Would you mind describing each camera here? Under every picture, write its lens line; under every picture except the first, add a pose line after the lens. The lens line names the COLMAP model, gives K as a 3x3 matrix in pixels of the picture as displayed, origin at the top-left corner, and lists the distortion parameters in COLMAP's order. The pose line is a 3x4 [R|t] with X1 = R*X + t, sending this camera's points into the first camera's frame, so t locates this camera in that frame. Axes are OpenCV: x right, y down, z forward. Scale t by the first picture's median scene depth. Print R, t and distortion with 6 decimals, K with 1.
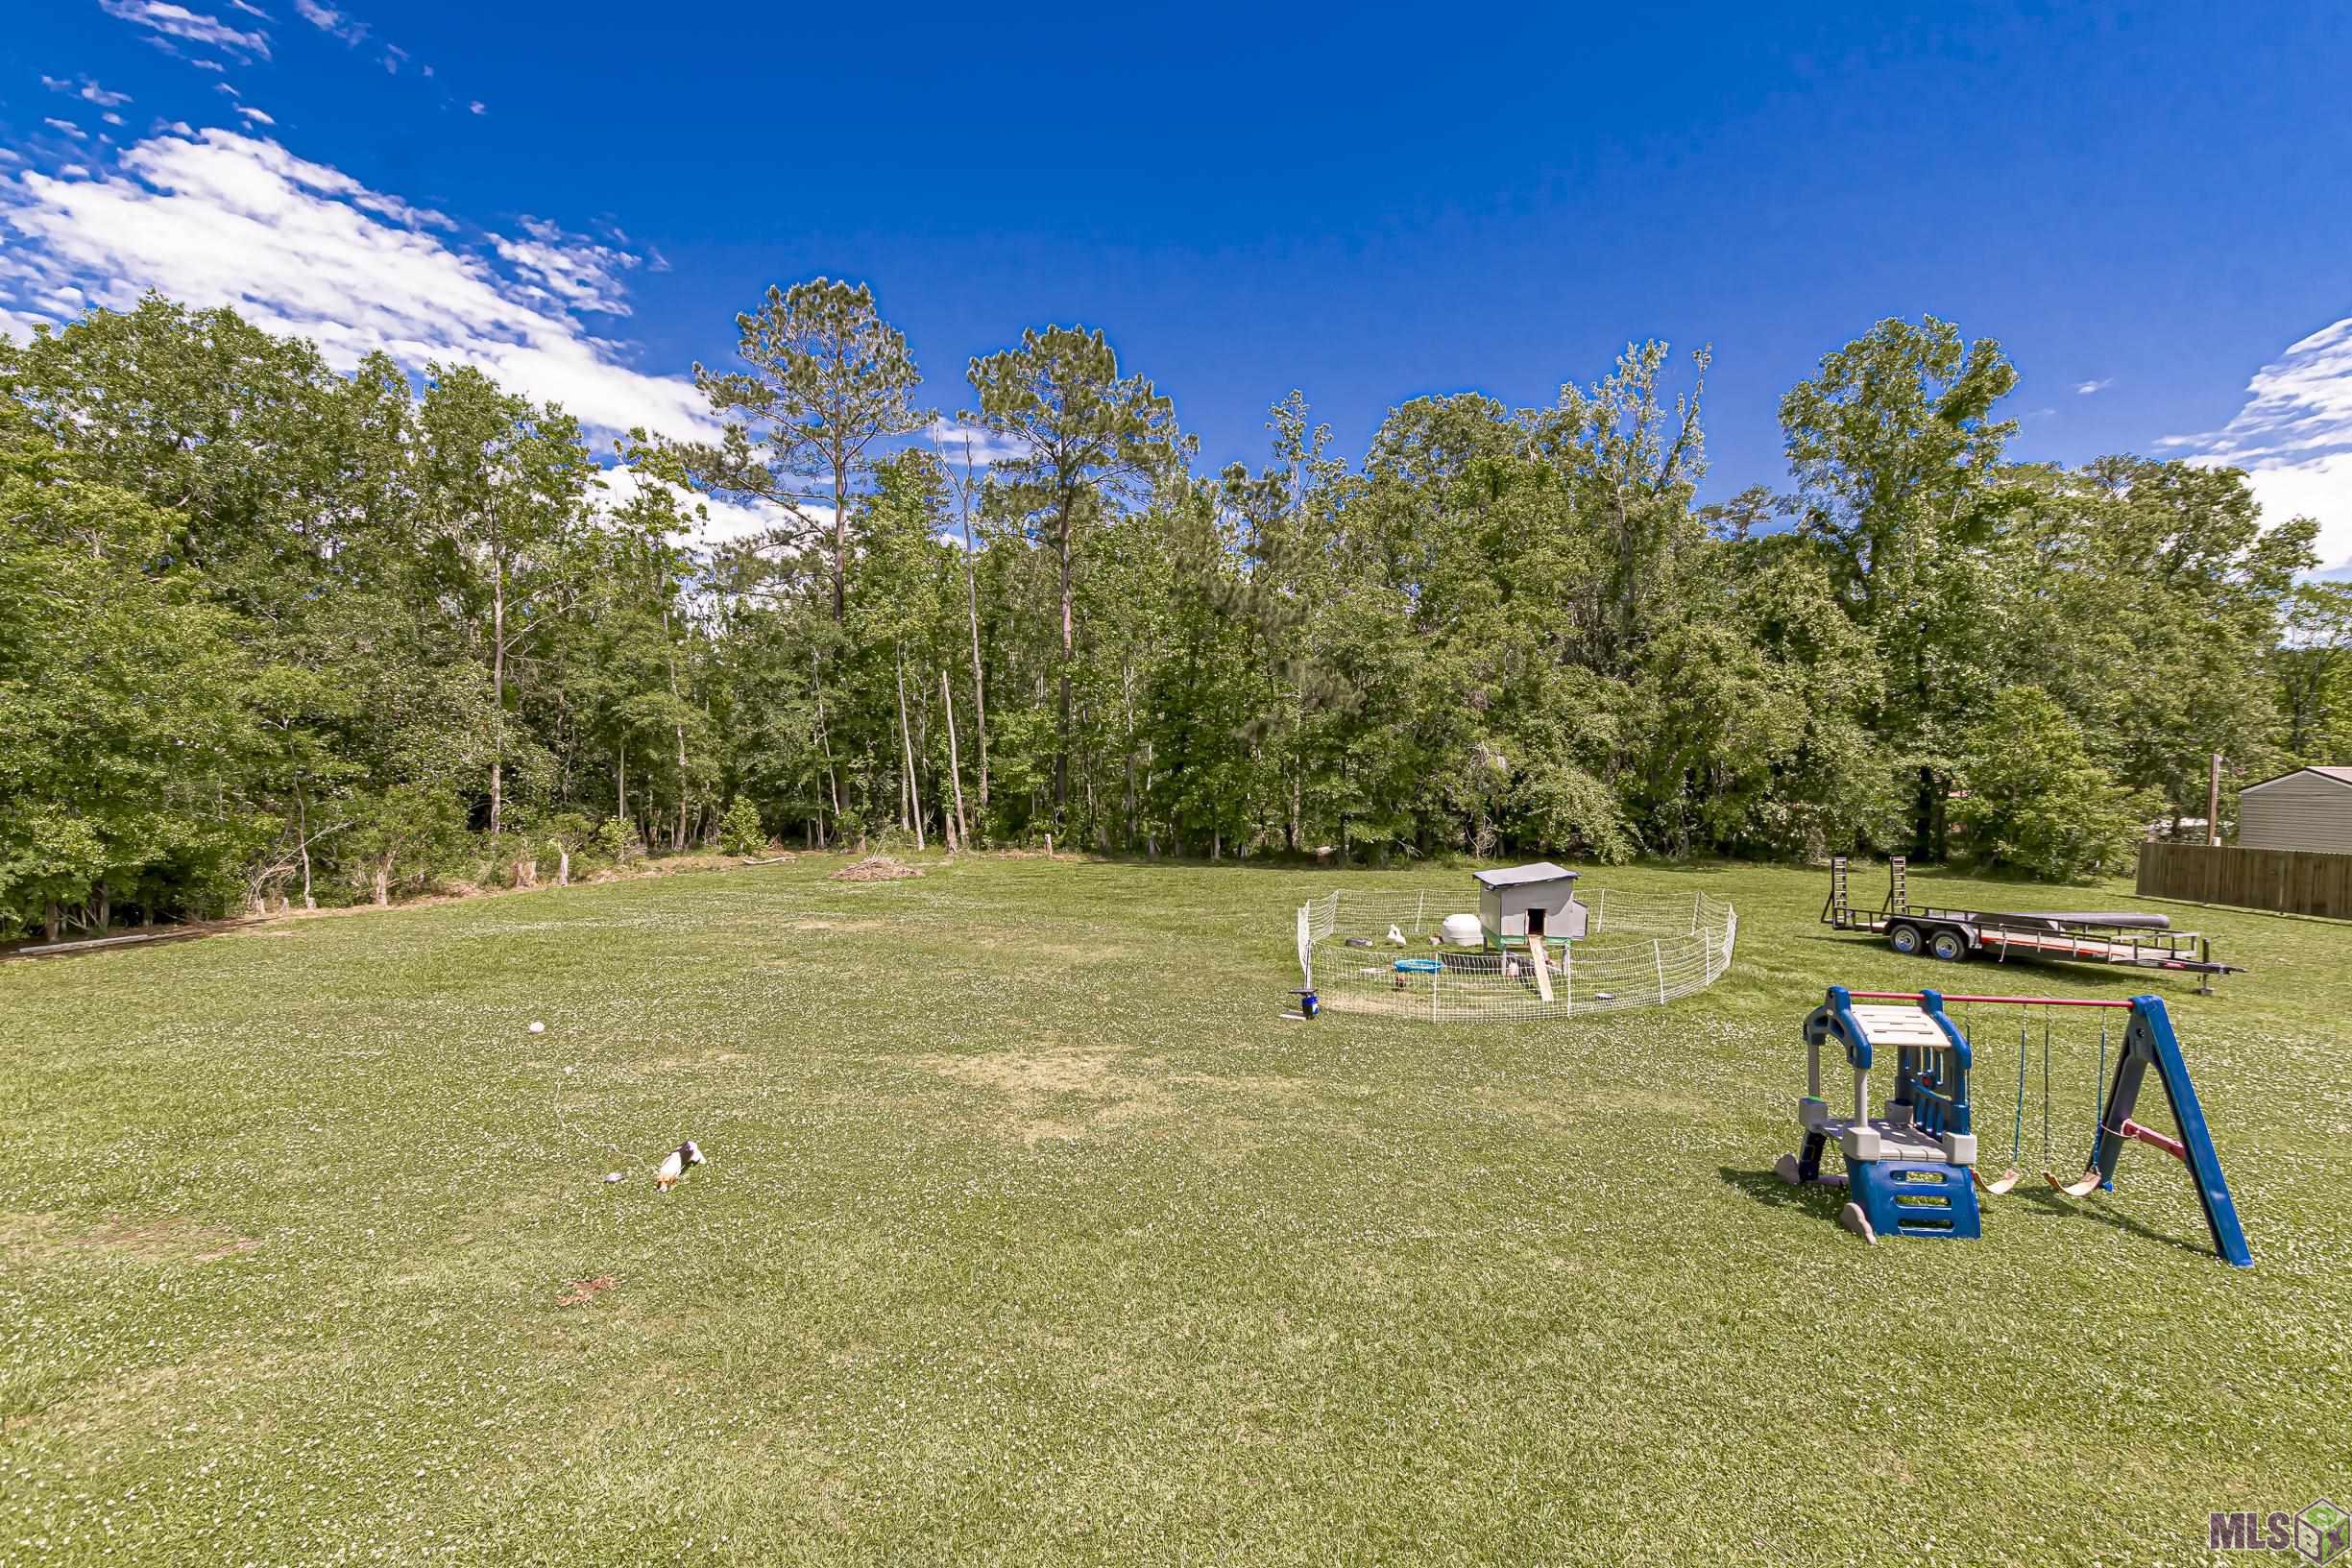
lens RADIAL K [[1037.6, 0, 1195.3], [0, 1037.6, 778.9], [0, 0, 1]] dist [-0.000768, -0.000546]
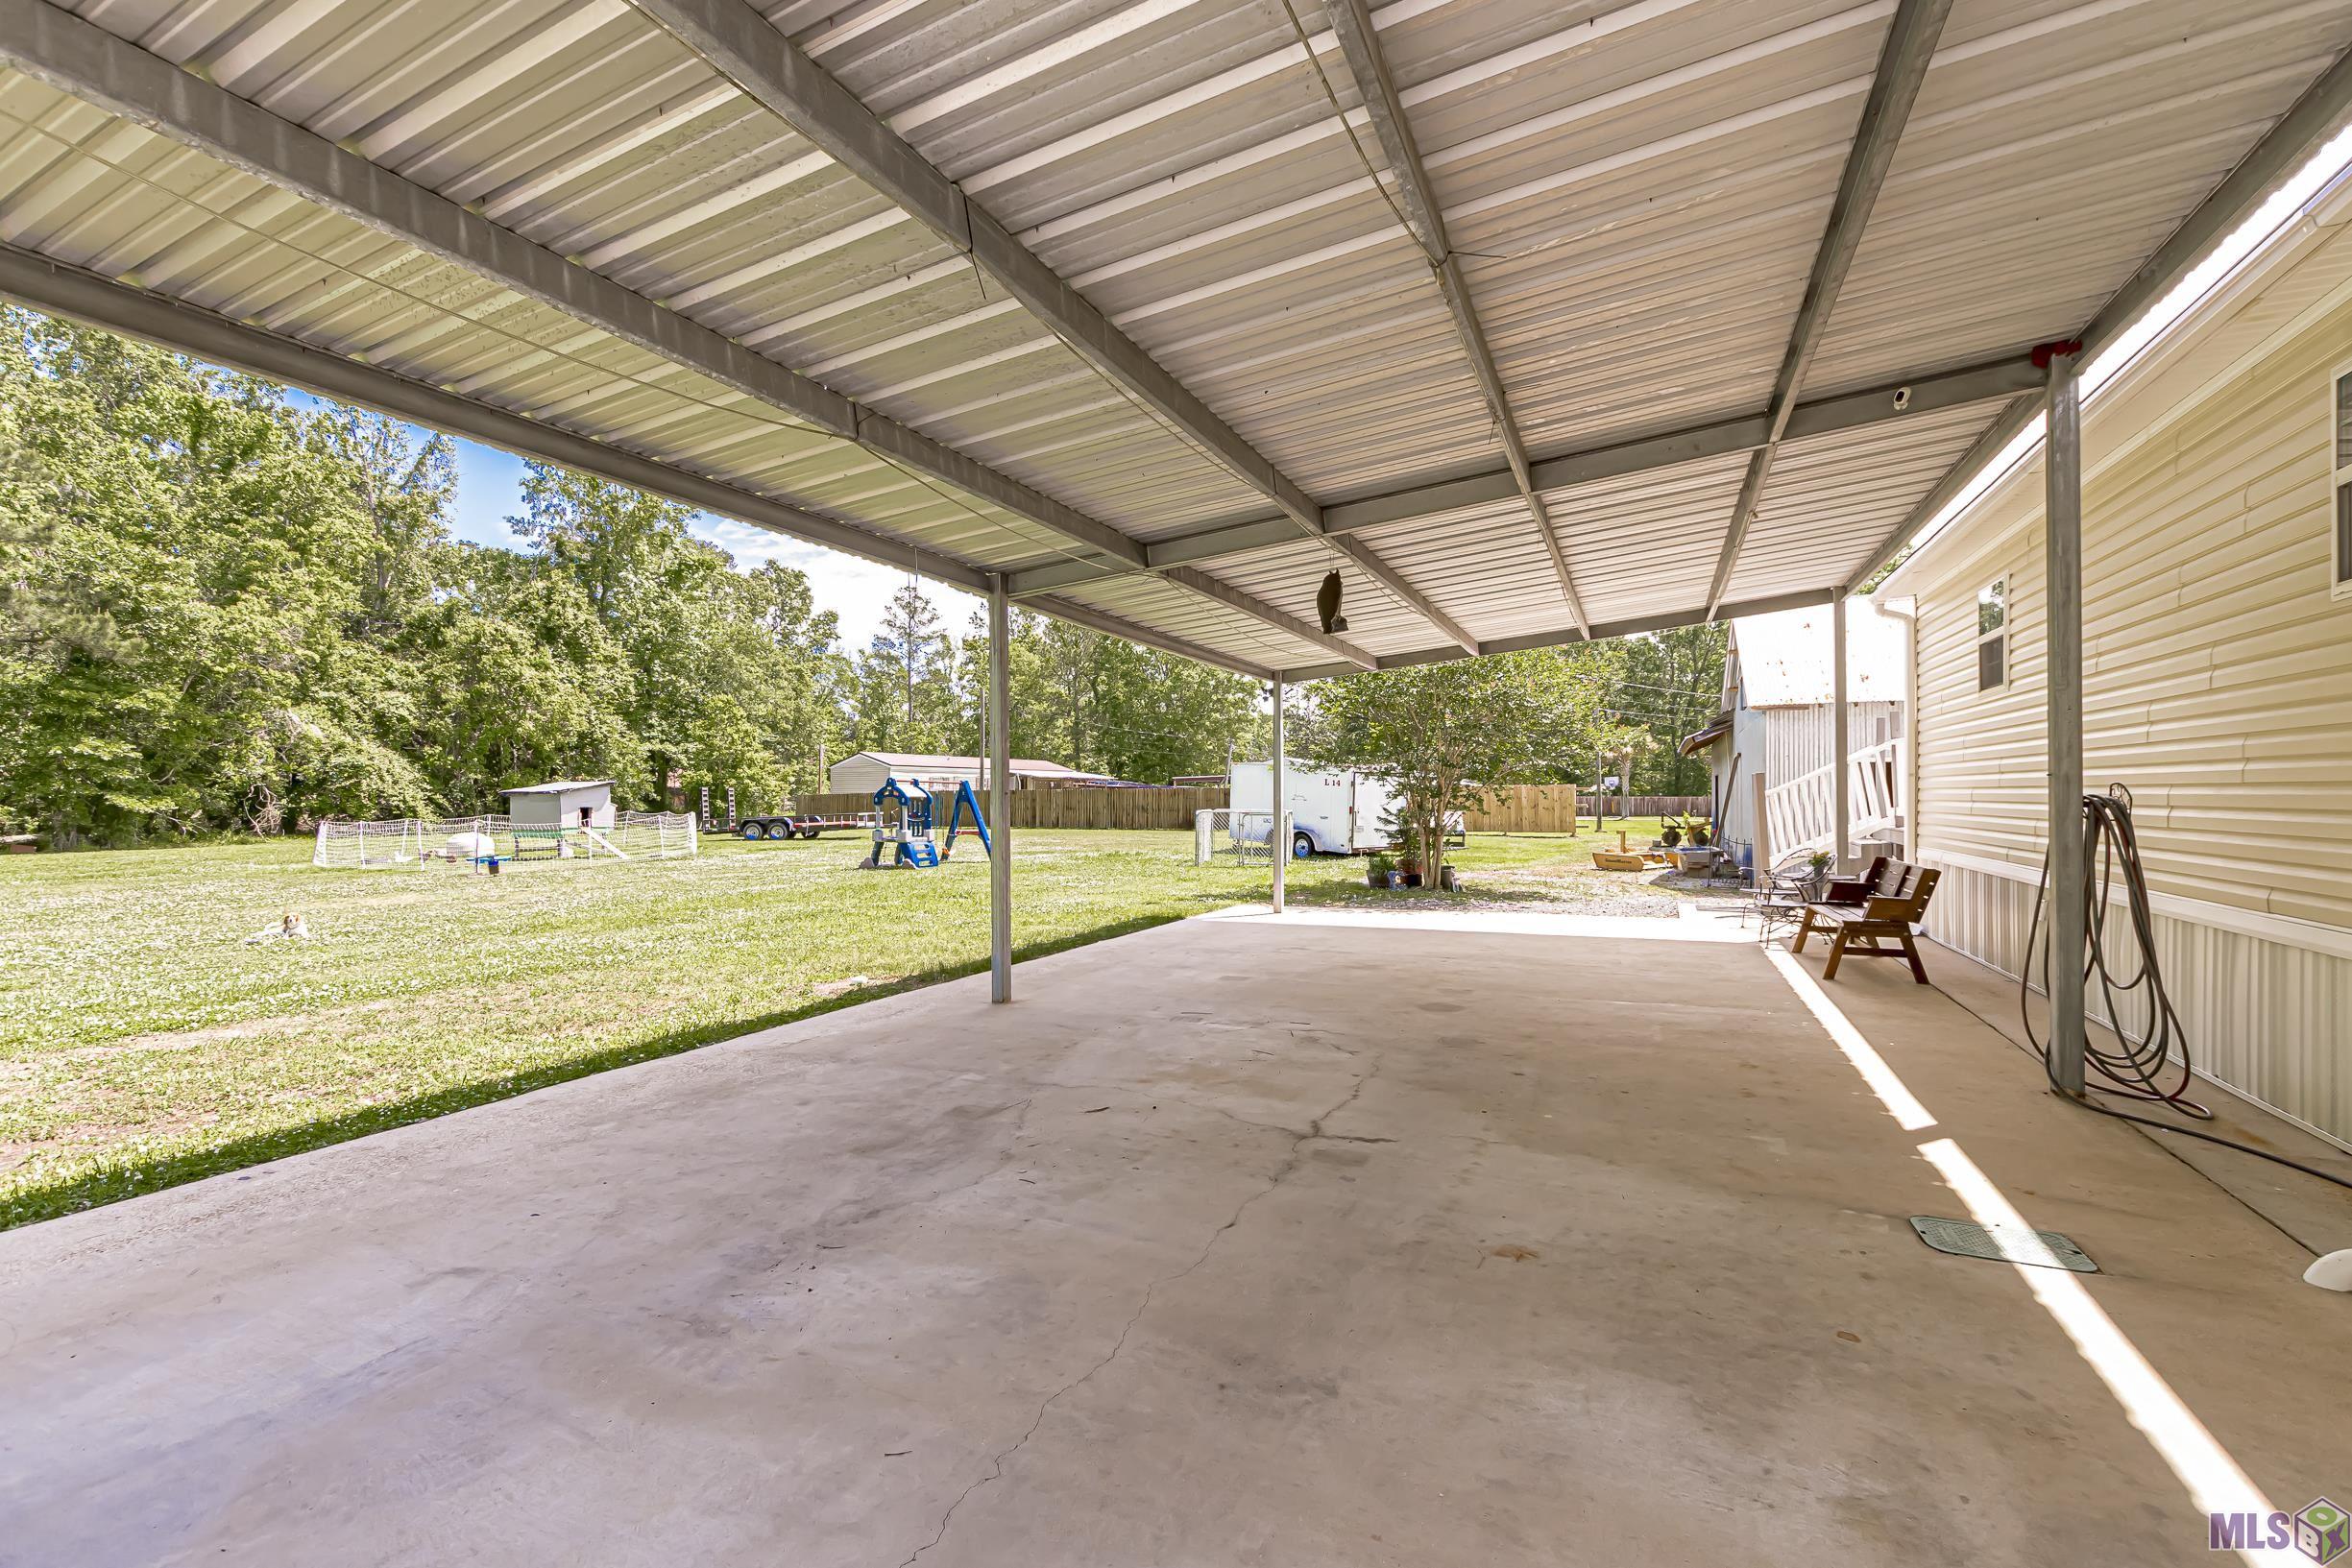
lens RADIAL K [[1037.6, 0, 1194.0], [0, 1037.6, 792.5], [0, 0, 1]] dist [-0.000768, -0.000546]
pose [[0.345305, -0.007203, 0.938463, -0.308283], [0.020525, 0.999789, 0.000122, 0.054803], [-0.938266, 0.019219, 0.345380, -0.109758]]
